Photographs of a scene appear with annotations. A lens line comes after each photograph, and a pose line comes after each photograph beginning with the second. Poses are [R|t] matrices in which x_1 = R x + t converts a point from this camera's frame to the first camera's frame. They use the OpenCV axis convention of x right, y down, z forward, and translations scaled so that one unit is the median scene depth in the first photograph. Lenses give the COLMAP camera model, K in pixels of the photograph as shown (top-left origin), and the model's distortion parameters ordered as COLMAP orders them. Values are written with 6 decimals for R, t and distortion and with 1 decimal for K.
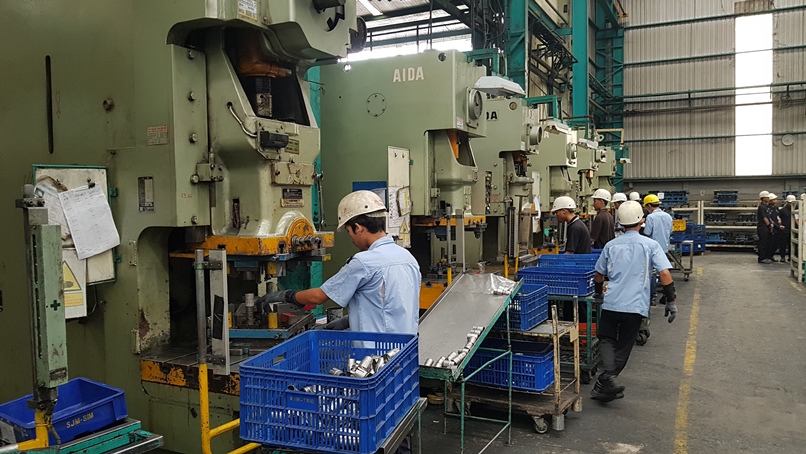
lens RADIAL K [[651.6, 0, 404.9], [0, 651.6, 225.9], [0, 0, 1]] dist [-0.006595, 0.006824]
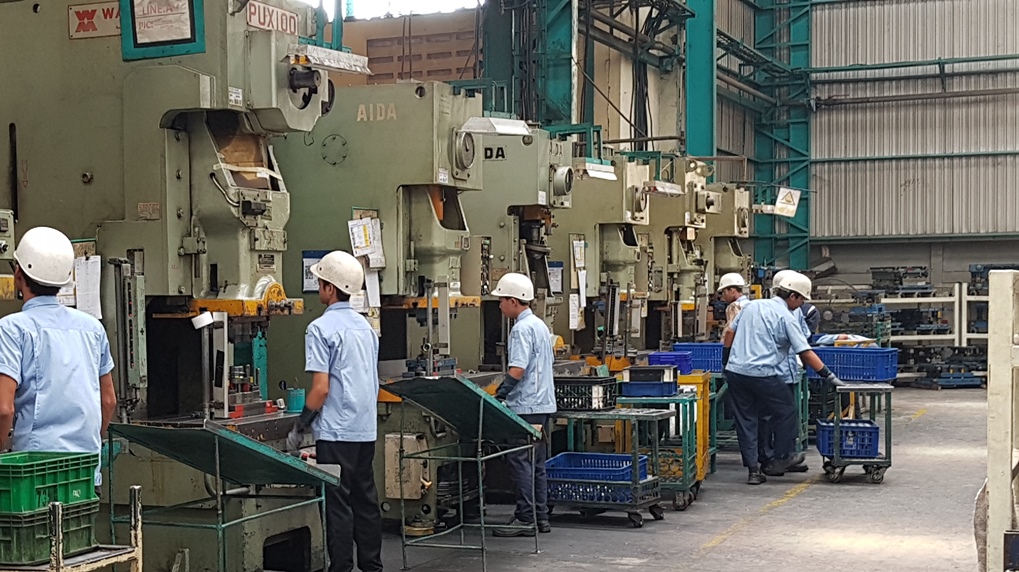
lens RADIAL K [[823.8, 0, 500.4], [0, 823.8, 277.5], [0, 0, 1]] dist [-0.006595, 0.006824]
pose [[0.988194, -0.002205, 0.153189, 0.008480], [0.007800, 0.999324, -0.035930, -0.015886], [-0.153007, 0.036700, 0.987543, 0.300317]]
